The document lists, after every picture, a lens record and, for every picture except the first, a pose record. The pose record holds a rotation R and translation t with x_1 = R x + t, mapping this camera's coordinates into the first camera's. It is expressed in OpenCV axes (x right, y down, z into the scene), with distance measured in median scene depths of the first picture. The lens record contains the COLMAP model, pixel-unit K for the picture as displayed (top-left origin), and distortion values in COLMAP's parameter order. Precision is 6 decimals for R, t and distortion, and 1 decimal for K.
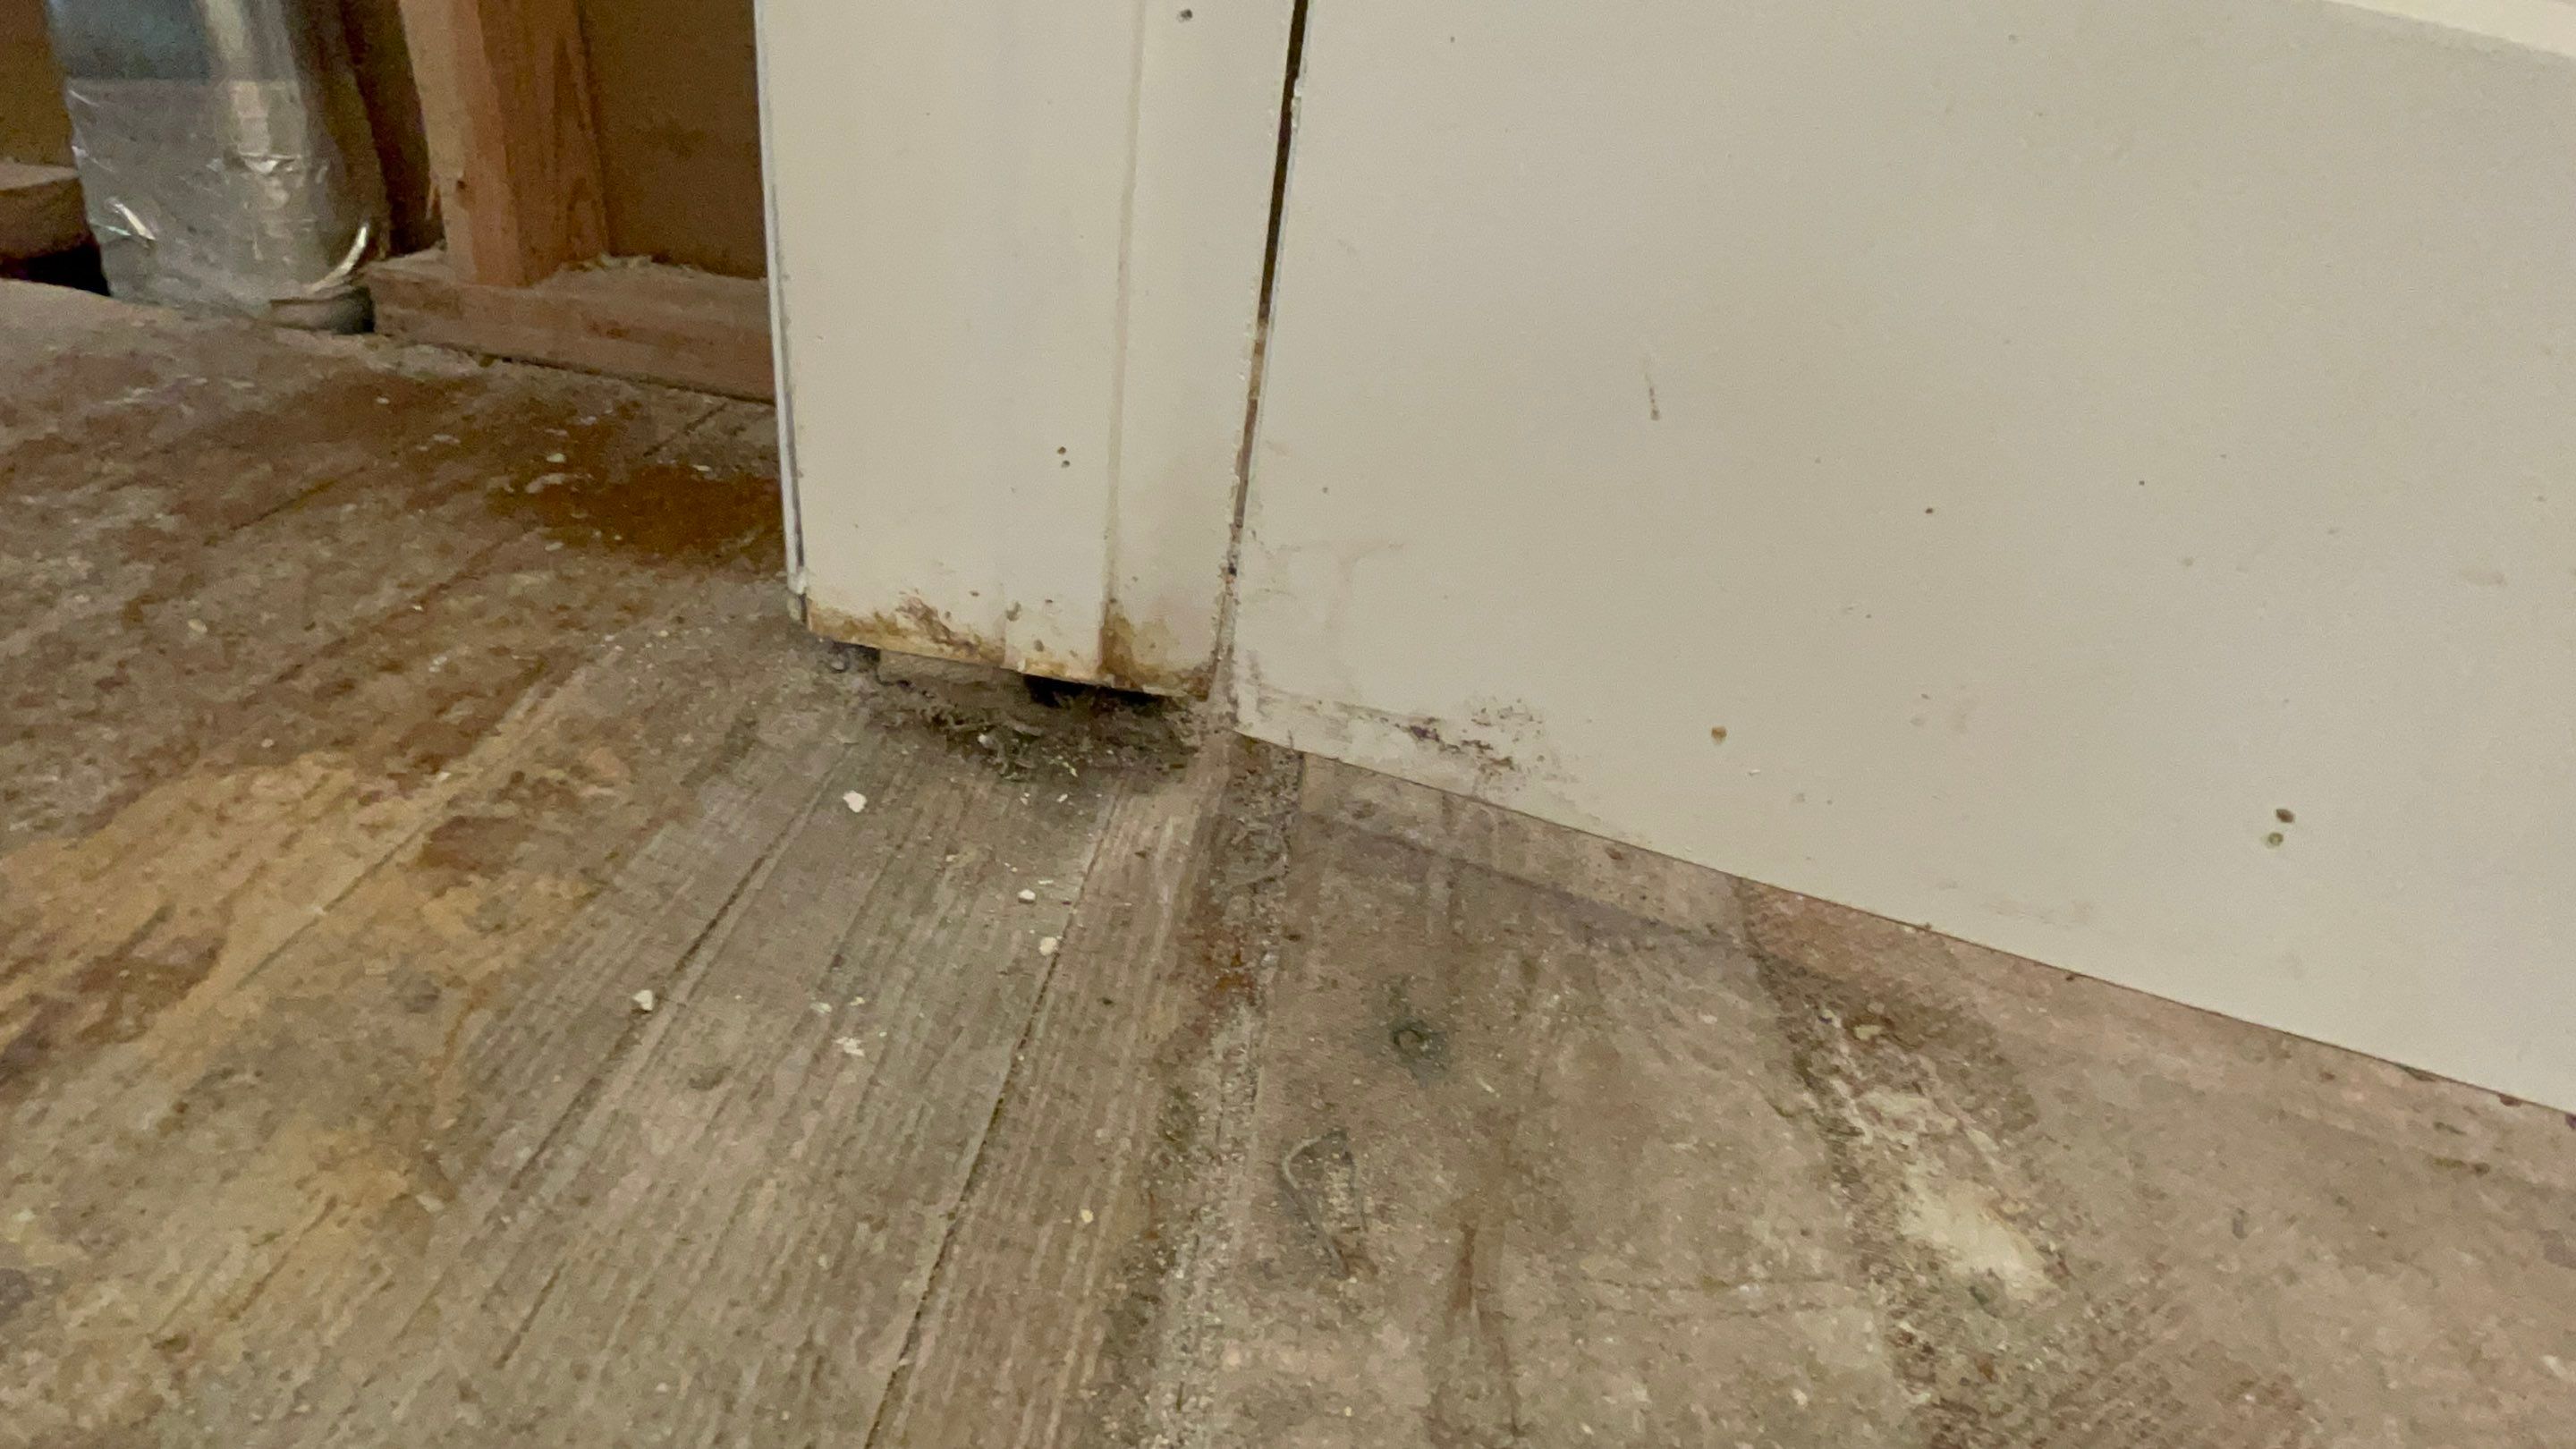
lens RADIAL K [[1253.4, 0, 1276.6], [0, 1253.4, 716.4], [0, 0, 1]] dist [0.093123, -0.074966]
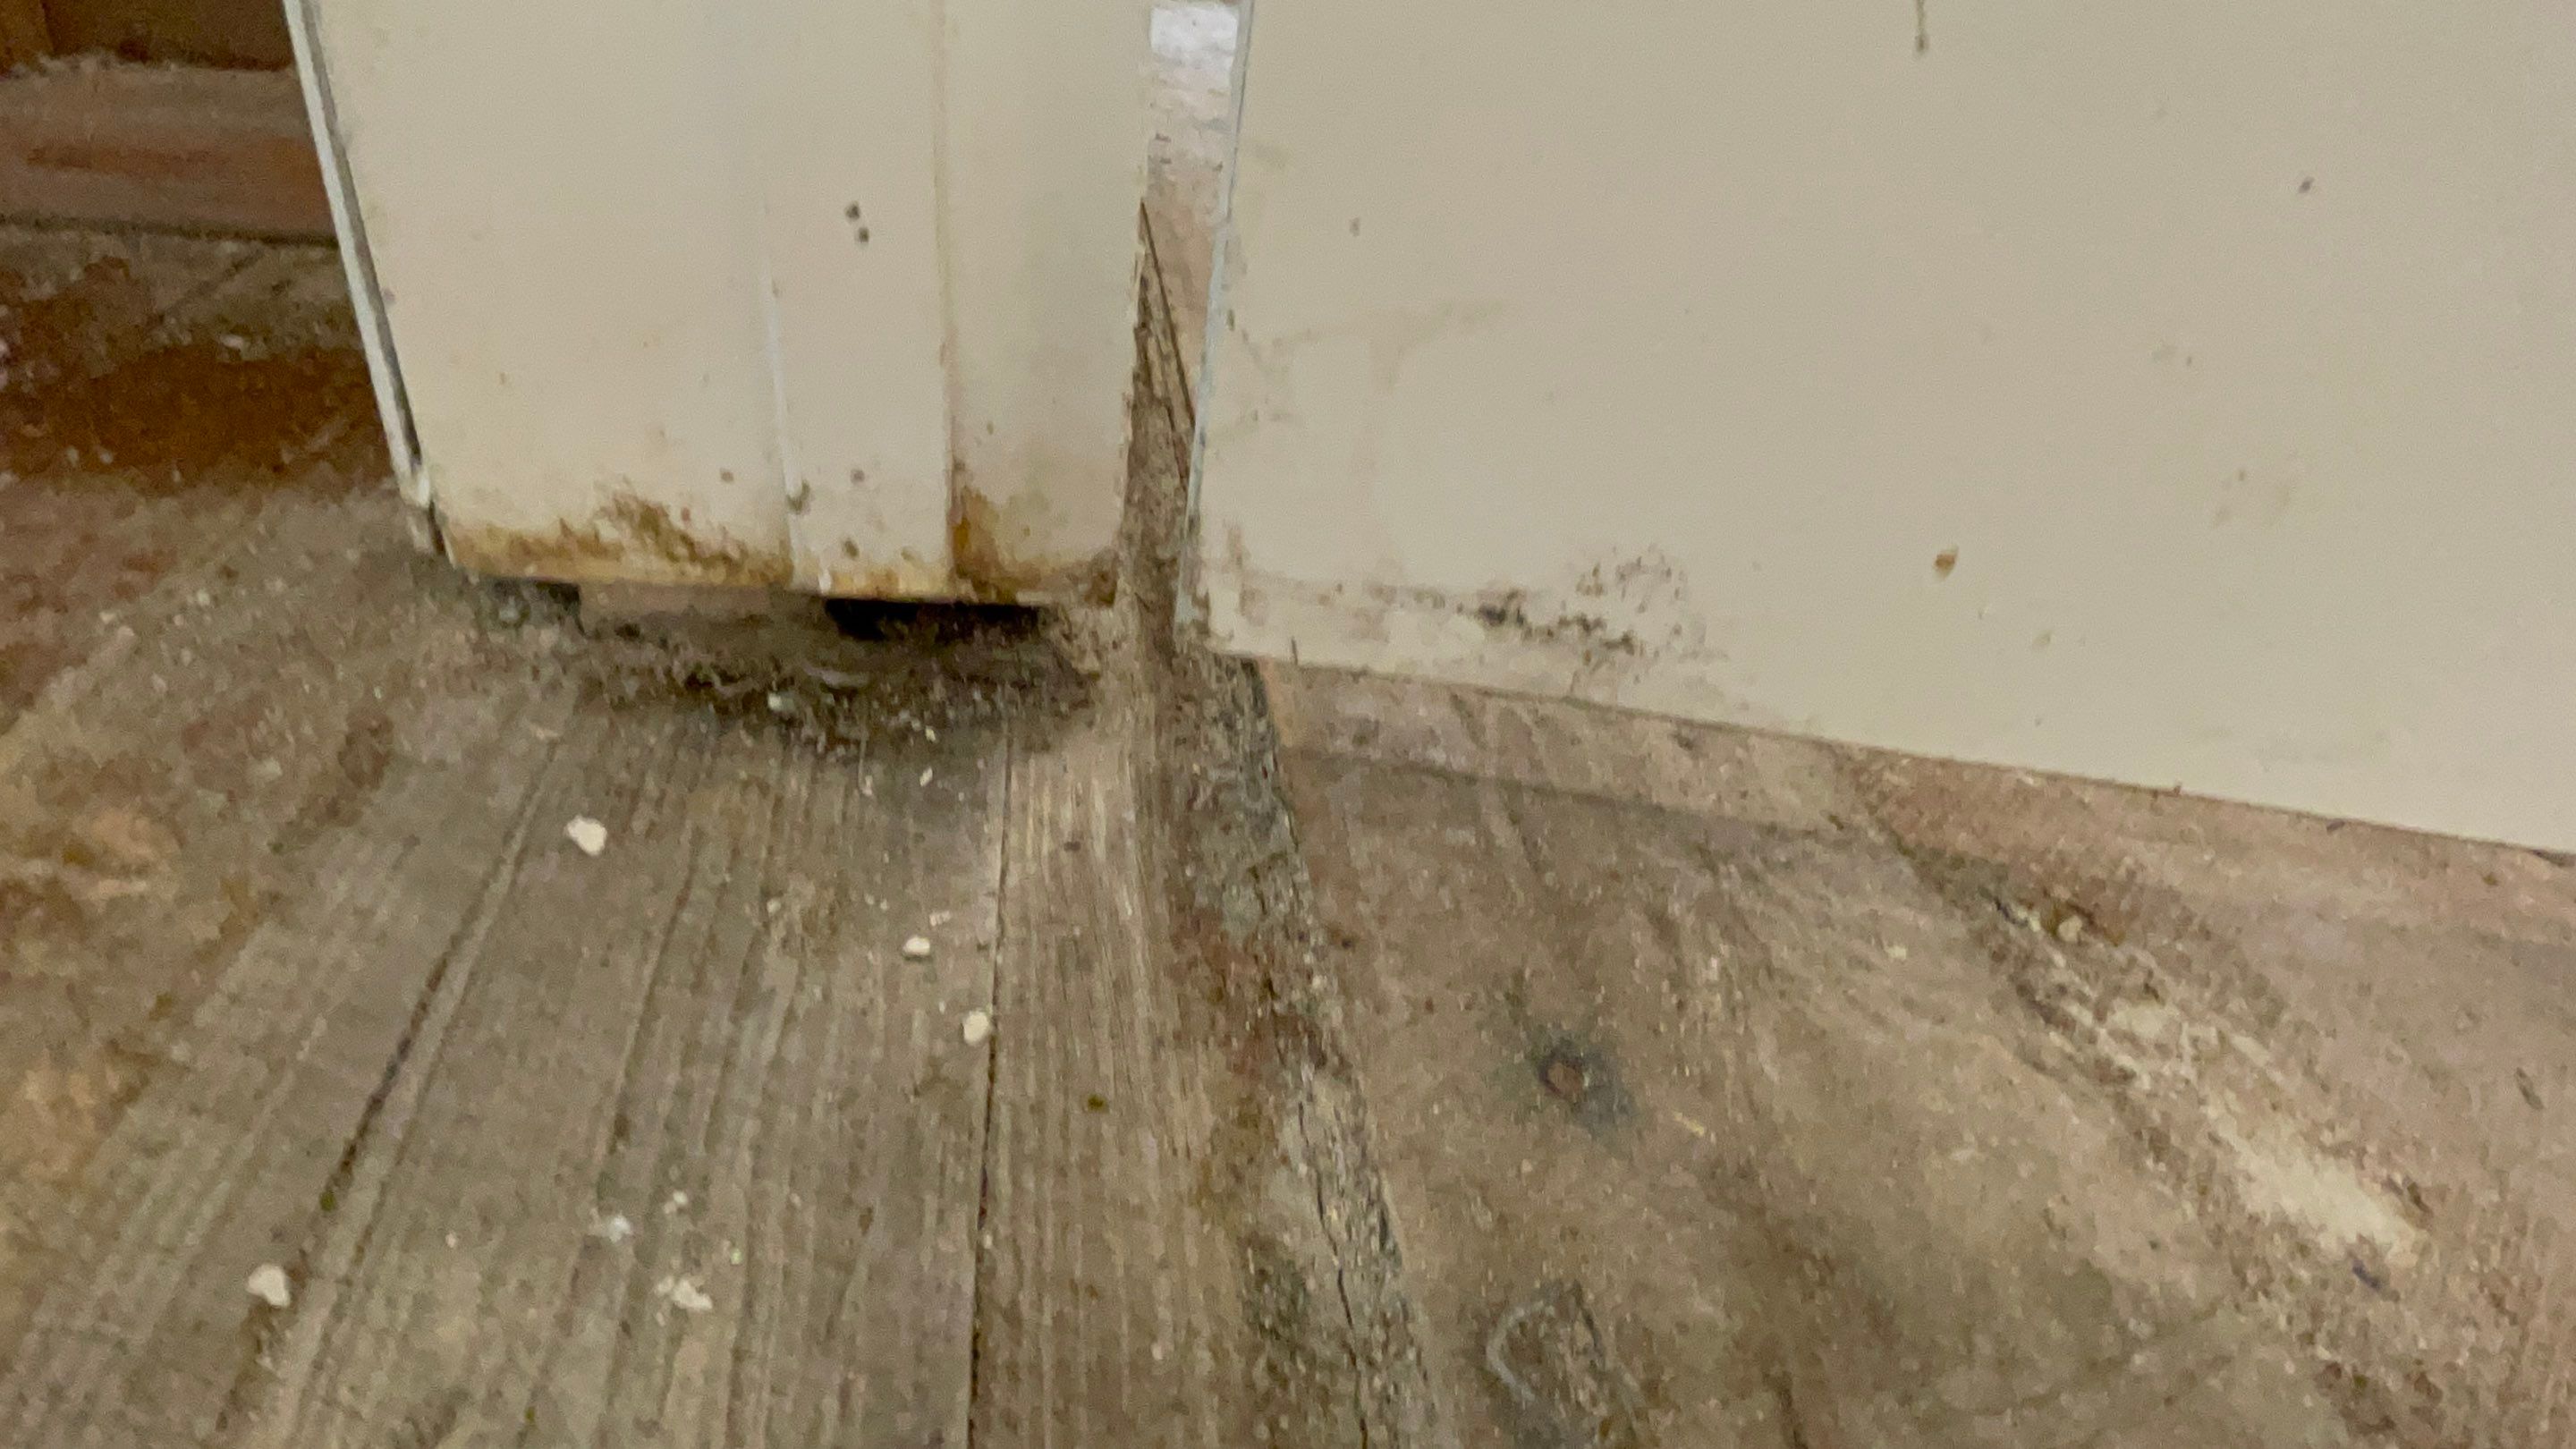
lens RADIAL K [[1319.3, 0, 1330.4], [0, 1319.3, 754.0], [0, 0, 1]] dist [0.044482, -0.050406]
pose [[0.968810, -0.143256, 0.202198, -0.117761], [0.116564, 0.983506, 0.138305, -0.020934], [-0.218676, -0.110422, 0.969530, 0.322483]]
